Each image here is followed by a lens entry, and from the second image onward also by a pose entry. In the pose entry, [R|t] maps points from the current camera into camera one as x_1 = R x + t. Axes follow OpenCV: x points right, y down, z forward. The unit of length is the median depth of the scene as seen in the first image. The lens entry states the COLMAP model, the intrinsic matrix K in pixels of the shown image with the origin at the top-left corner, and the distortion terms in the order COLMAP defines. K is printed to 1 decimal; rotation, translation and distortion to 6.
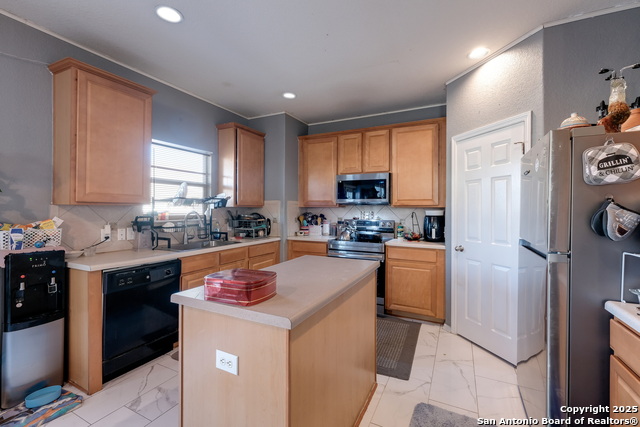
lens RADIAL K [[280.5, 0, 318.9], [0, 280.5, 210.1], [0, 0, 1]] dist [-0.001169, -0.000052]
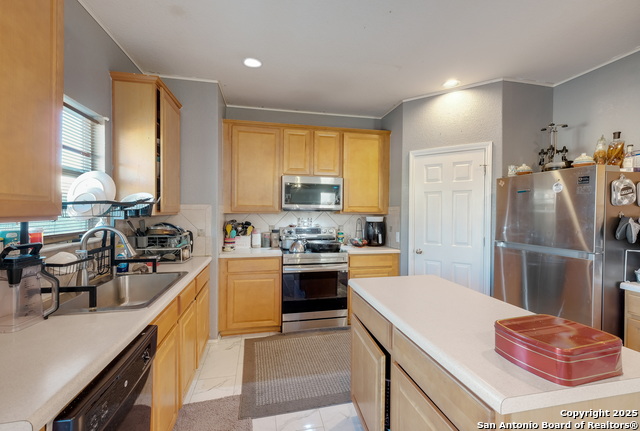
lens RADIAL K [[280.1, 0, 323.3], [0, 280.1, 214.5], [0, 0, 1]] dist [0.001201, -0.000018]
pose [[0.774261, -0.008385, 0.632810, -0.405261], [-0.001169, 0.999892, 0.014679, -0.022315], [-0.632865, -0.012106, 0.774168, 0.295989]]
